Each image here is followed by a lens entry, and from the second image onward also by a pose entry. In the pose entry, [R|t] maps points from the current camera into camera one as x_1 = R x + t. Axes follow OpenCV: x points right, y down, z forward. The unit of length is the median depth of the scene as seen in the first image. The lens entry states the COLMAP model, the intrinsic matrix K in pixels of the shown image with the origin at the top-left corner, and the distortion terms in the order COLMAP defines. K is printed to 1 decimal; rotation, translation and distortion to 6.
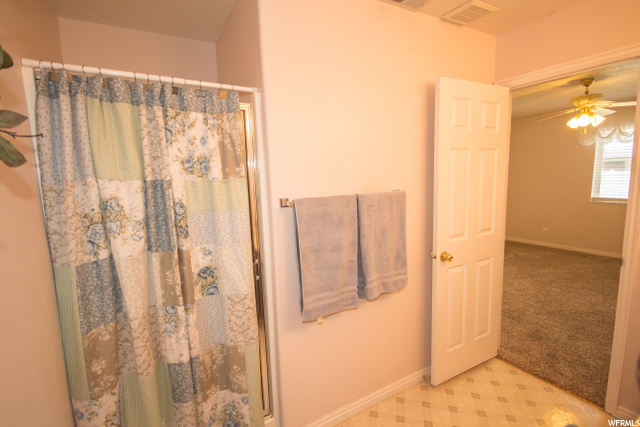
lens RADIAL K [[298.3, 0, 320.0], [0, 298.3, 213.5], [0, 0, 1]] dist [0.001327, 0.000254]
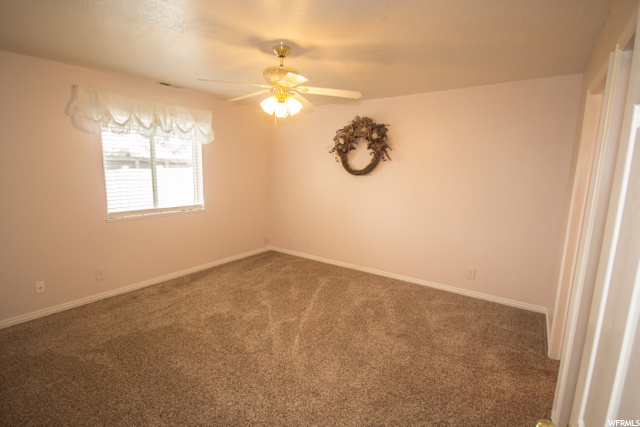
lens RADIAL K [[298.3, 0, 320.0], [0, 298.3, 213.5], [0, 0, 1]] dist [0.001327, 0.000254]
pose [[-0.420445, -0.147067, 0.895319, 0.102368], [0.143936, 0.963469, 0.225854, -0.153400], [-0.895828, 0.223828, -0.383918, 0.932318]]
